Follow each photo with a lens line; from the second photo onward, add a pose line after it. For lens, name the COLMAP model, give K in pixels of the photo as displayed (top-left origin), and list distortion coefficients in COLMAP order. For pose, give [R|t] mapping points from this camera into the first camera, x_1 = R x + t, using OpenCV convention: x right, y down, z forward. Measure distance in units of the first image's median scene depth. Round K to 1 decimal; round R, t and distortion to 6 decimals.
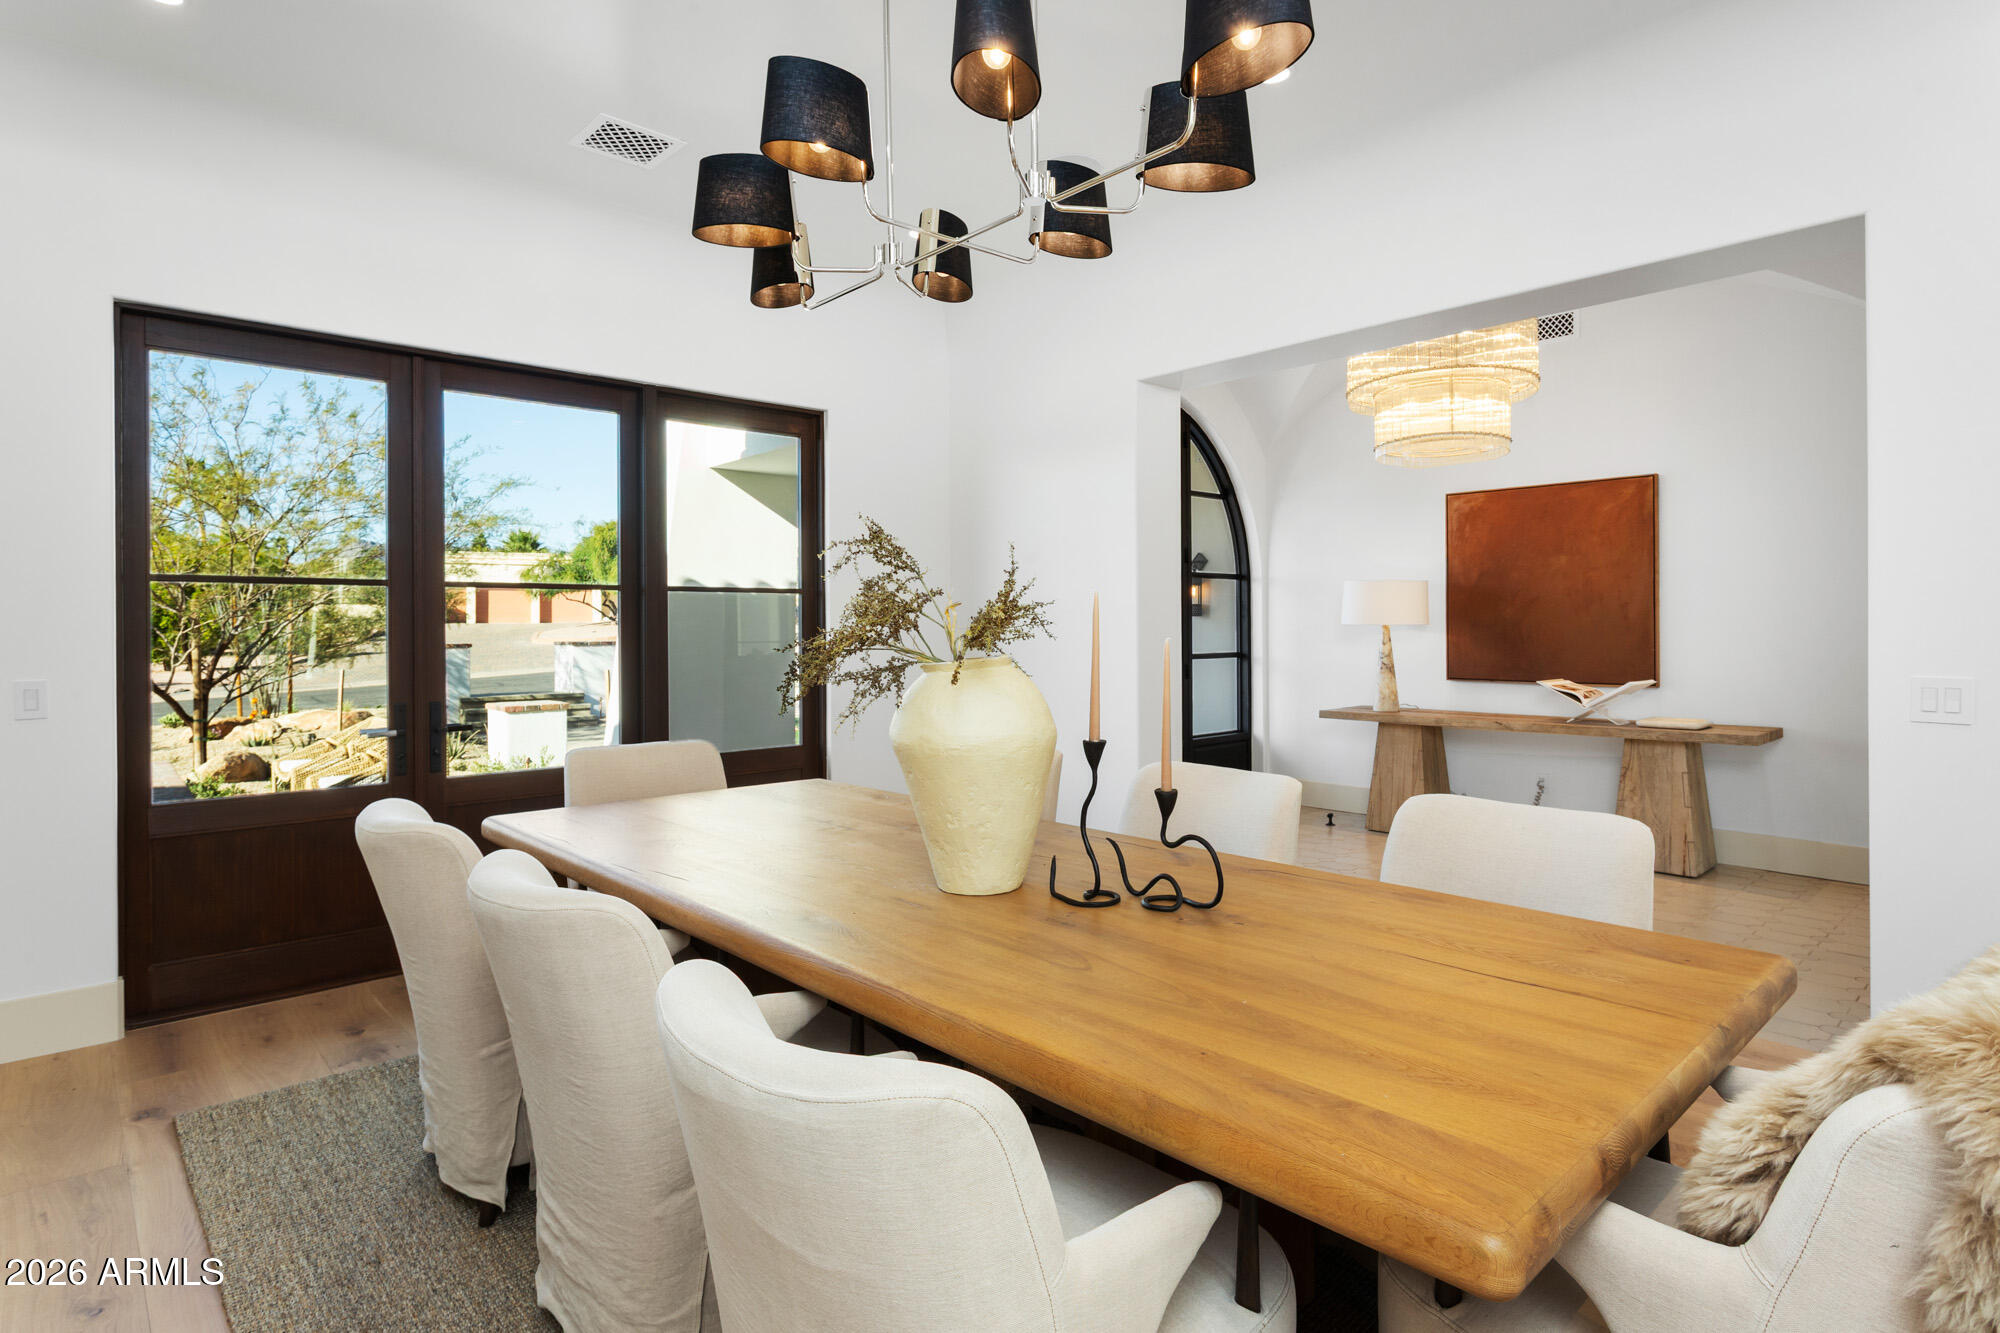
lens RADIAL K [[1057.9, 0, 998.0], [0, 1057.9, 640.3], [0, 0, 1]] dist [0.037396, 0.000079]
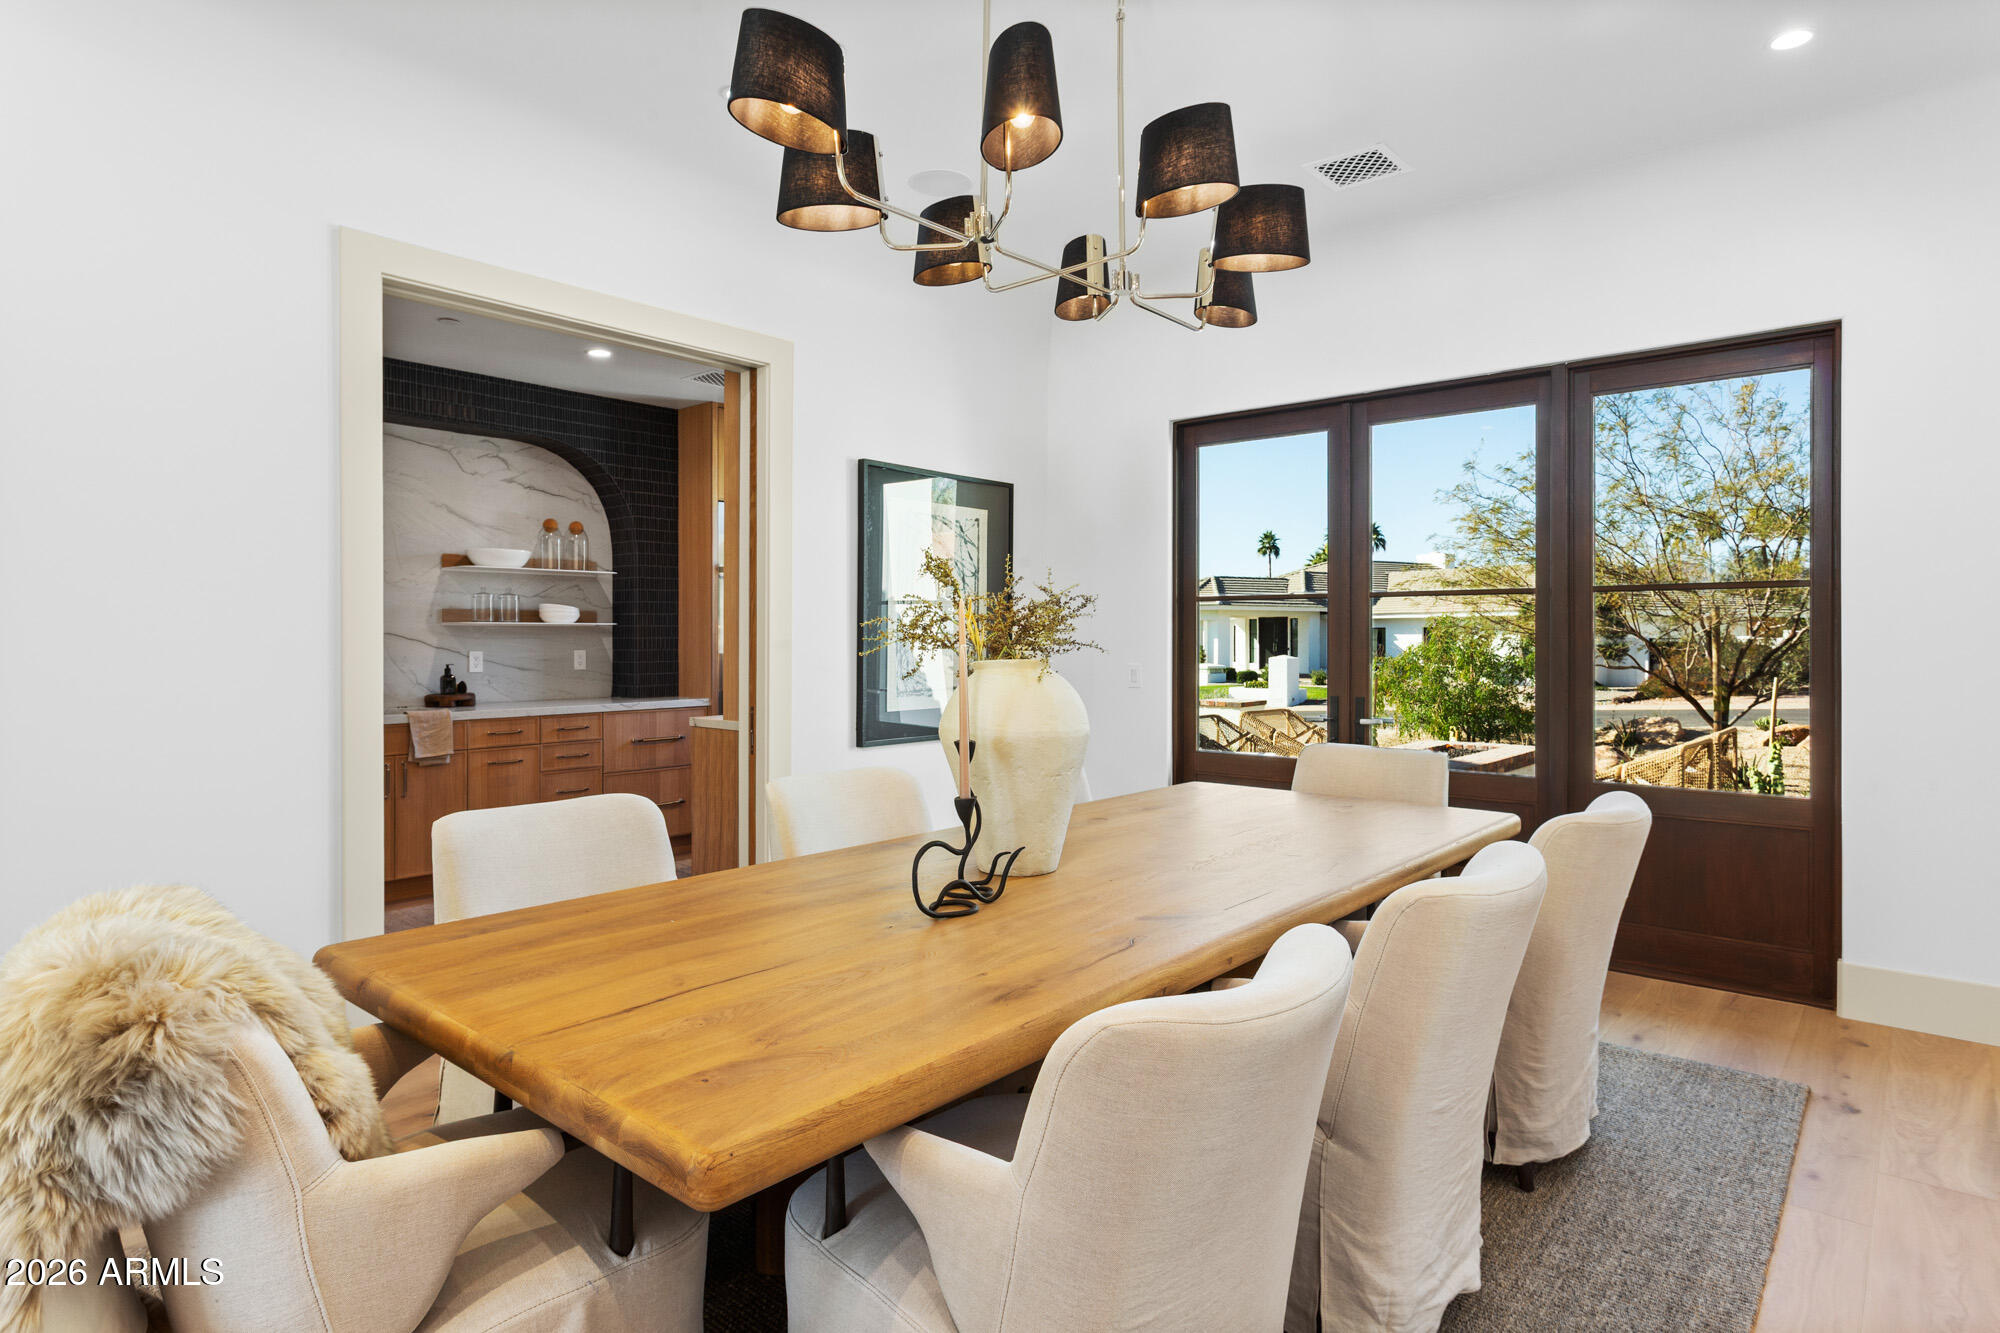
lens RADIAL K [[1068.0, 0, 999.6], [0, 1068.0, 612.0], [0, 0, 1]] dist [-0.002235, -0.000172]
pose [[0.127126, -0.017341, -0.991735, 0.672443], [-0.017942, 0.999643, -0.019779, -0.001359], [0.991724, 0.020309, 0.126769, 0.536357]]
